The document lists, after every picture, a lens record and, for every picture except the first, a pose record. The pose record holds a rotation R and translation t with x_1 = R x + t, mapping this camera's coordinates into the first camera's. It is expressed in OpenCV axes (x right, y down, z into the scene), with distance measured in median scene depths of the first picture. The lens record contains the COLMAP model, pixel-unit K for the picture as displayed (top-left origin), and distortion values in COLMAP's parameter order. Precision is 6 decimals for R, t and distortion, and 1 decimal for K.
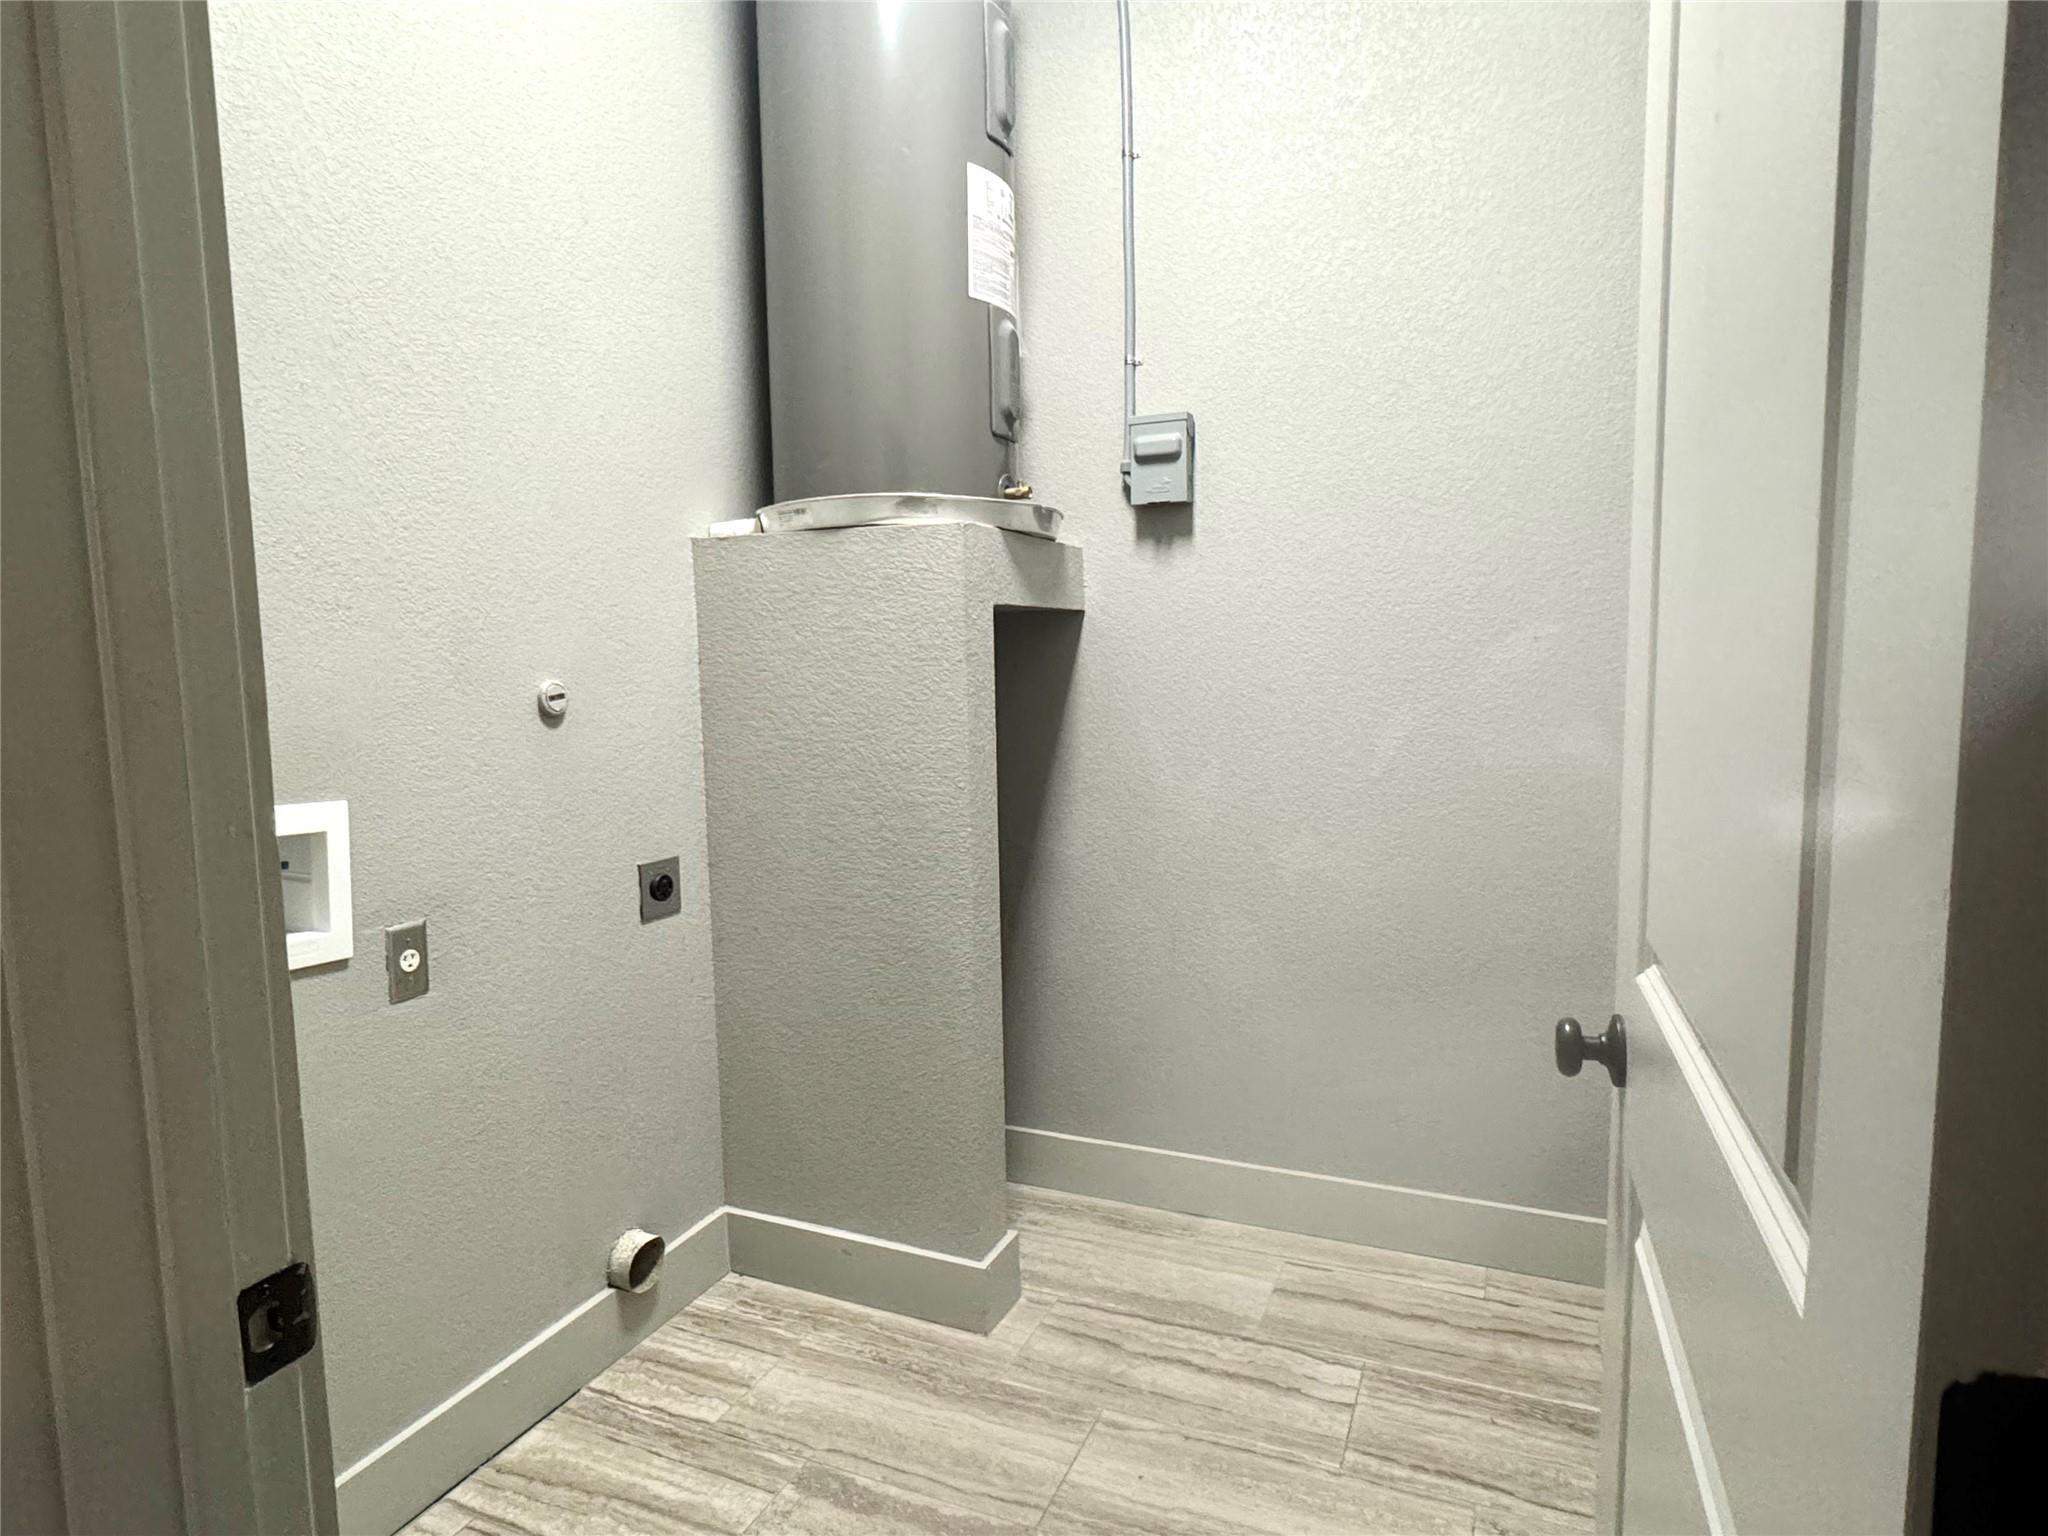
lens RADIAL K [[1144.7, 0, 1037.5], [0, 1144.7, 771.8], [0, 0, 1]] dist [-0.000984, -0.001209]
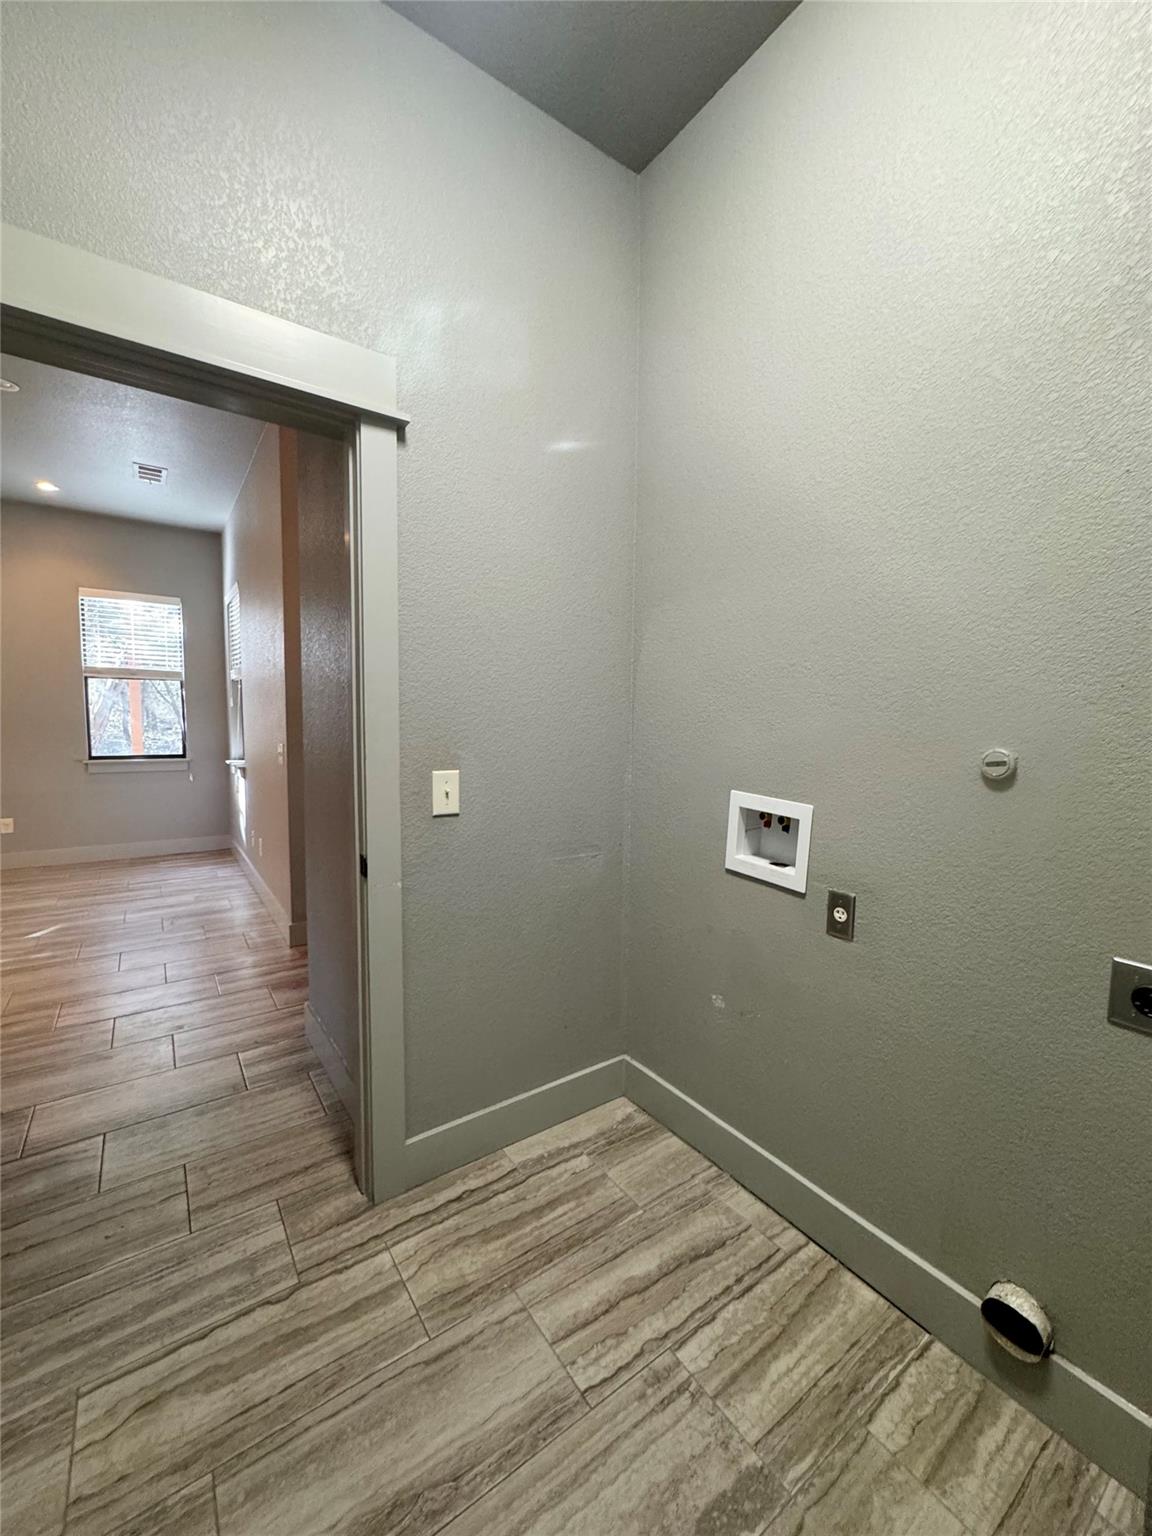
lens RADIAL K [[617.4, 0, 571.9], [0, 617.4, 760.6], [0, 0, 1]] dist [-0.002903, 0.000439]
pose [[-0.538138, 0.073028, -0.839687, 0.340740], [-0.078087, 0.987635, 0.135939, -0.128274], [0.839231, 0.138722, -0.525782, 1.062585]]
